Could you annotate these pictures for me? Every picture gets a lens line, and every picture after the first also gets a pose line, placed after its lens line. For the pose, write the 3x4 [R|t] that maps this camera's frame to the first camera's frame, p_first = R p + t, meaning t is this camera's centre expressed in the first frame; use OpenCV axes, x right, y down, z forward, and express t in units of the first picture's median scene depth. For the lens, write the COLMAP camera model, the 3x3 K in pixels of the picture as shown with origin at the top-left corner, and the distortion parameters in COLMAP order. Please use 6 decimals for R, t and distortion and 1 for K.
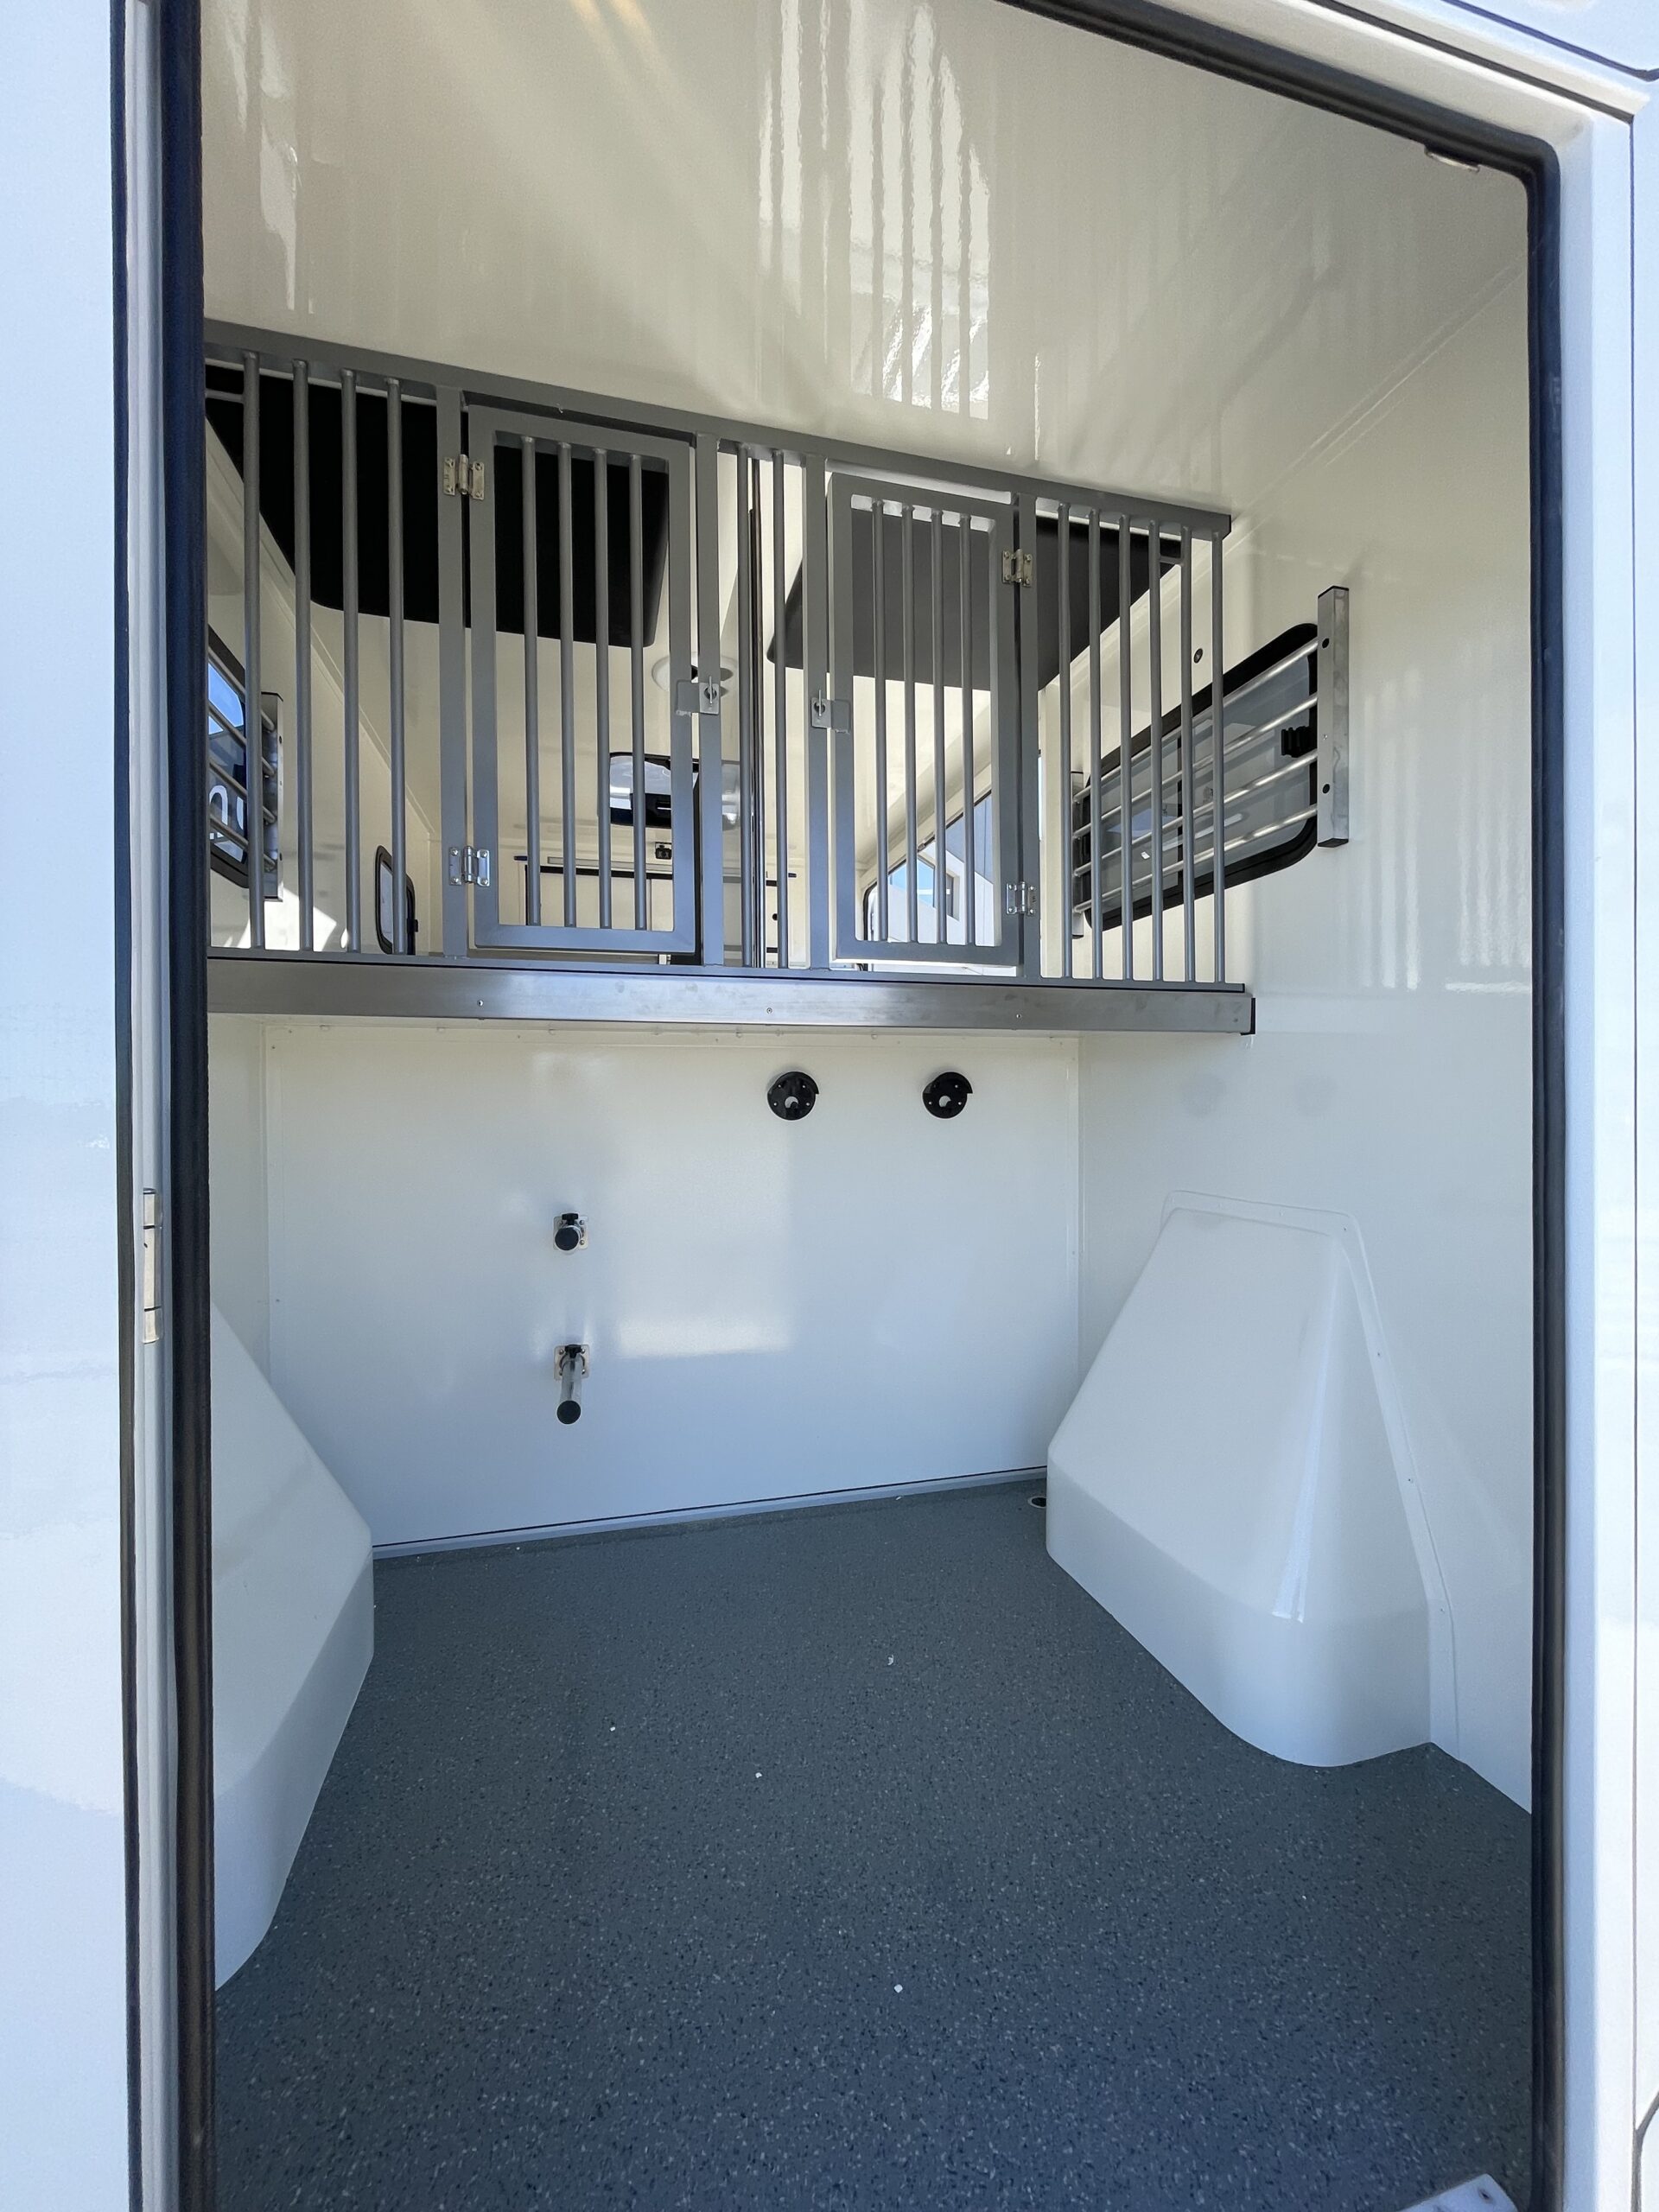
lens RADIAL K [[888.4, 0, 827.1], [0, 888.4, 1109.5], [0, 0, 1]] dist [-0.011466, -0.000334]
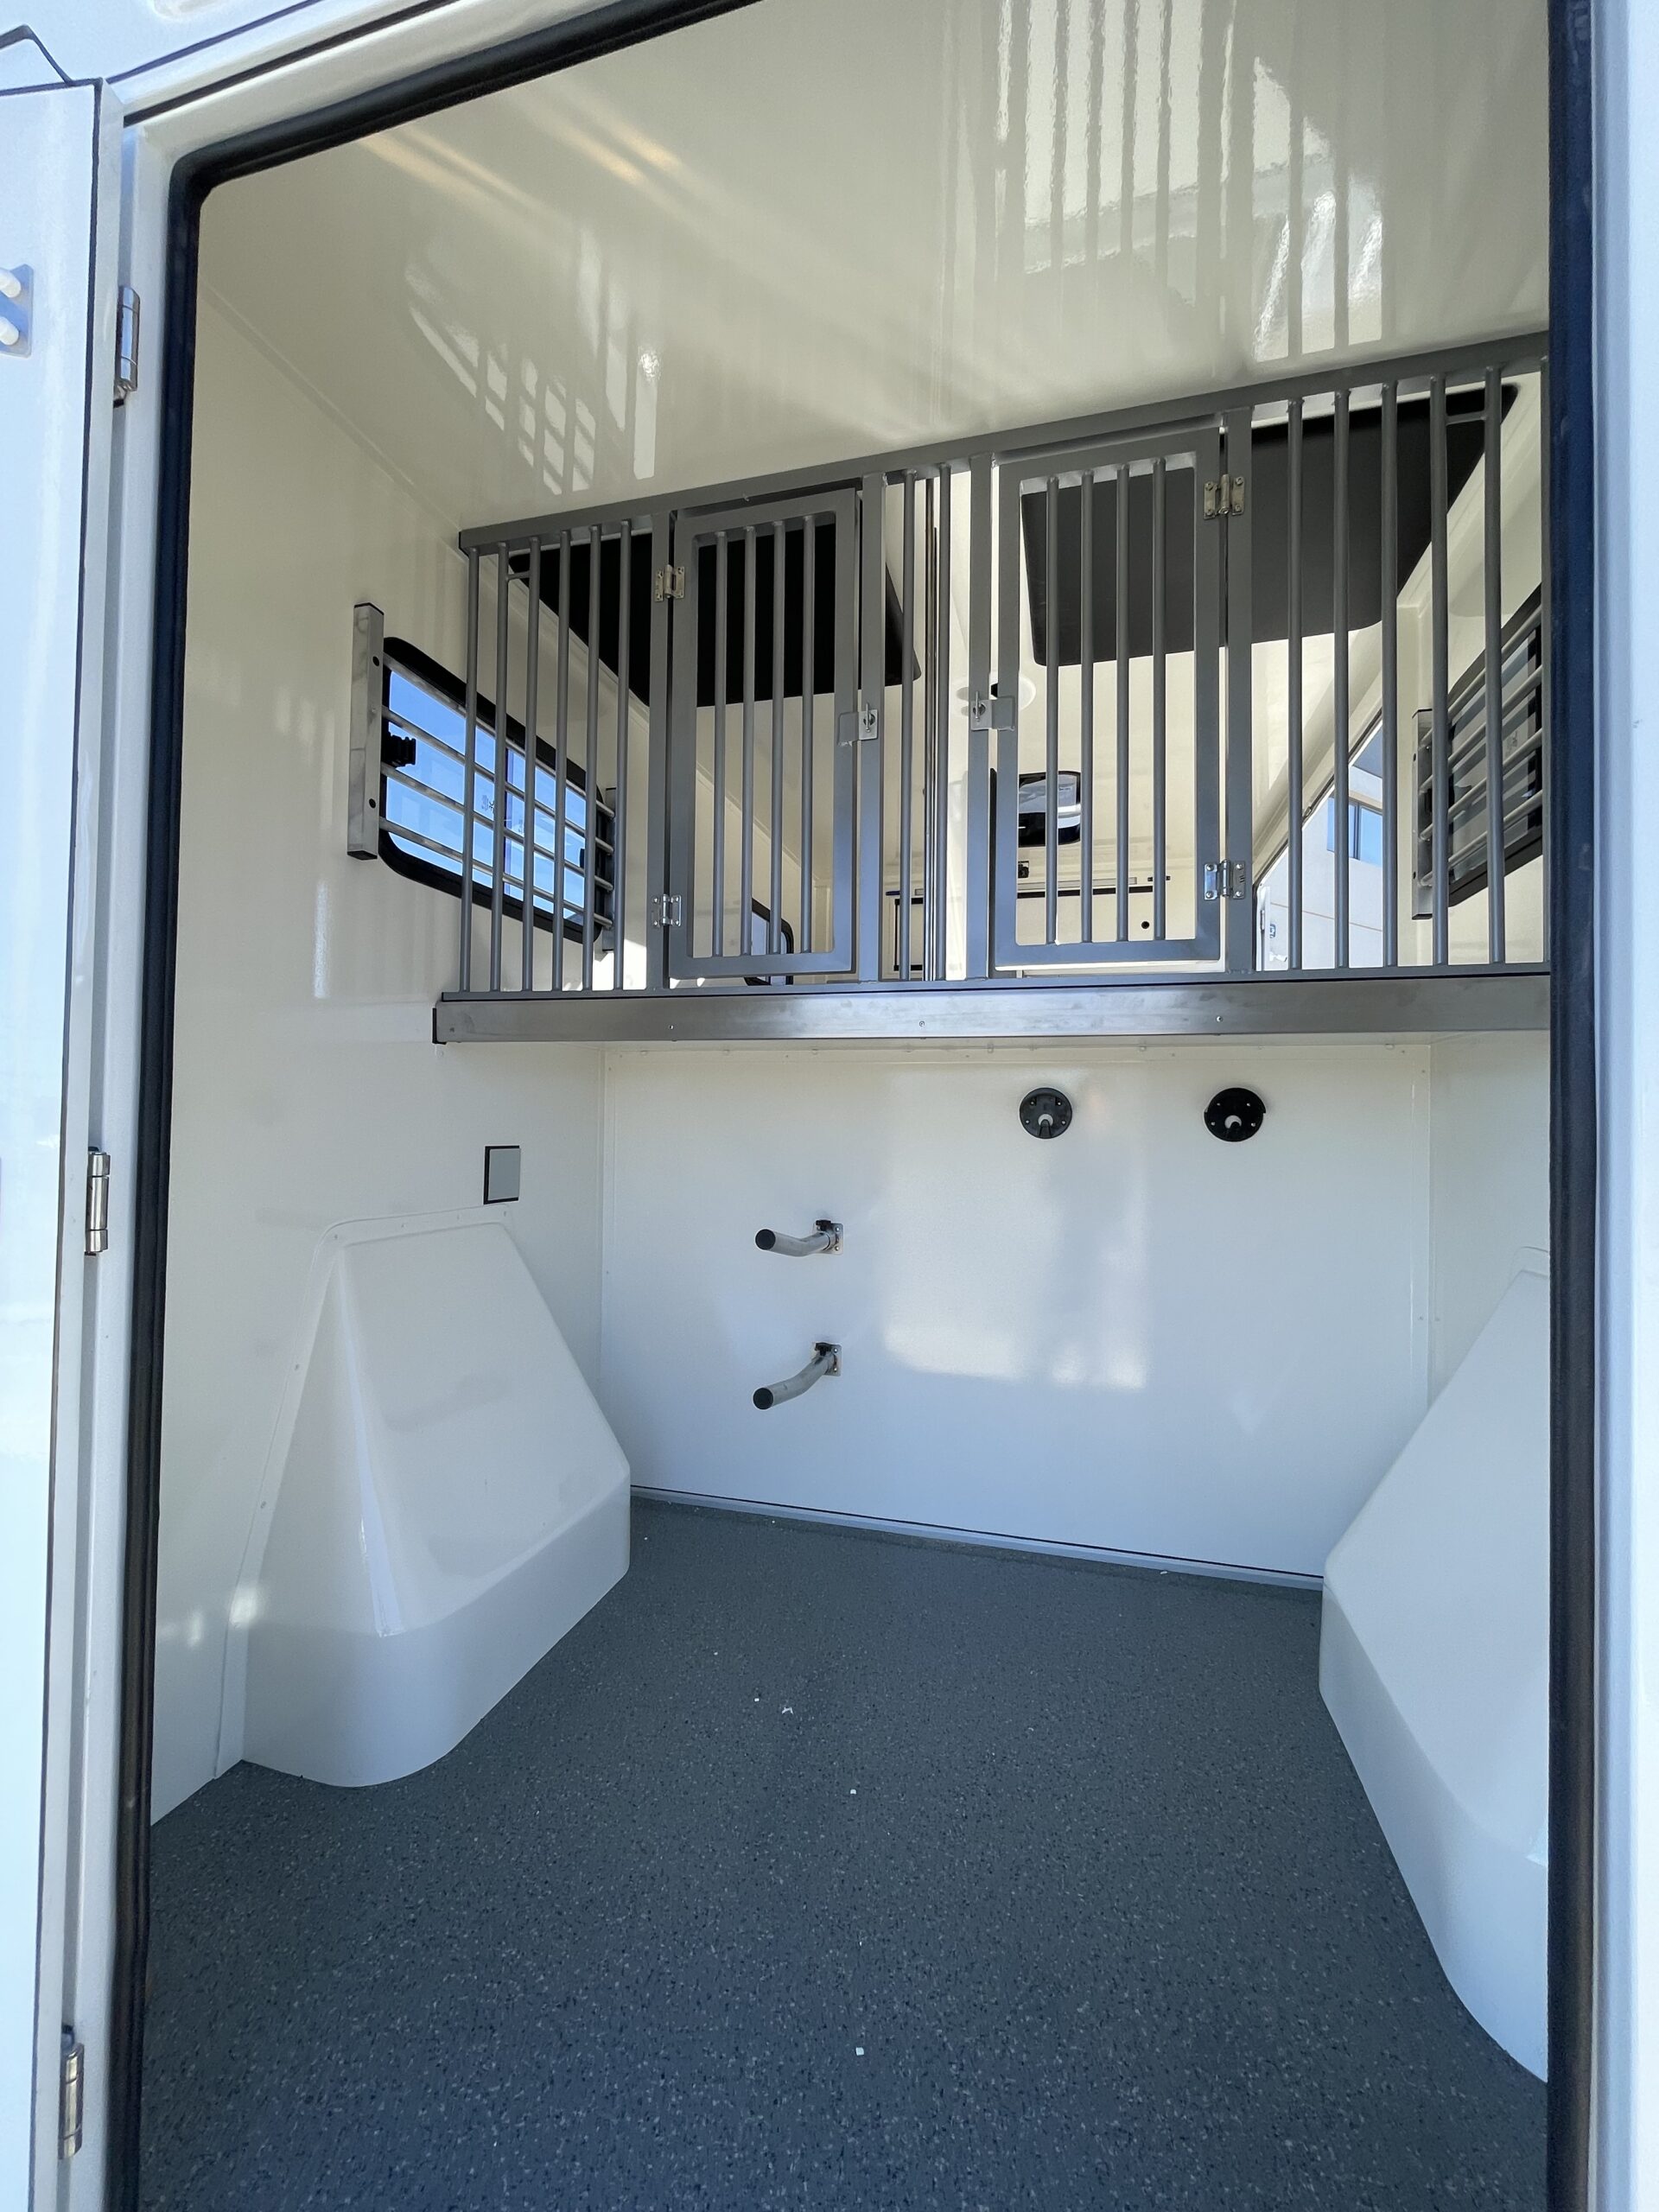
lens RADIAL K [[888.4, 0, 825.5], [0, 888.4, 1106.9], [0, 0, 1]] dist [-0.011466, -0.000334]
pose [[0.863402, 0.007493, -0.504461, 0.326305], [-0.020427, 0.999589, -0.020113, 0.003068], [0.504103, 0.027670, 0.863200, 0.088087]]
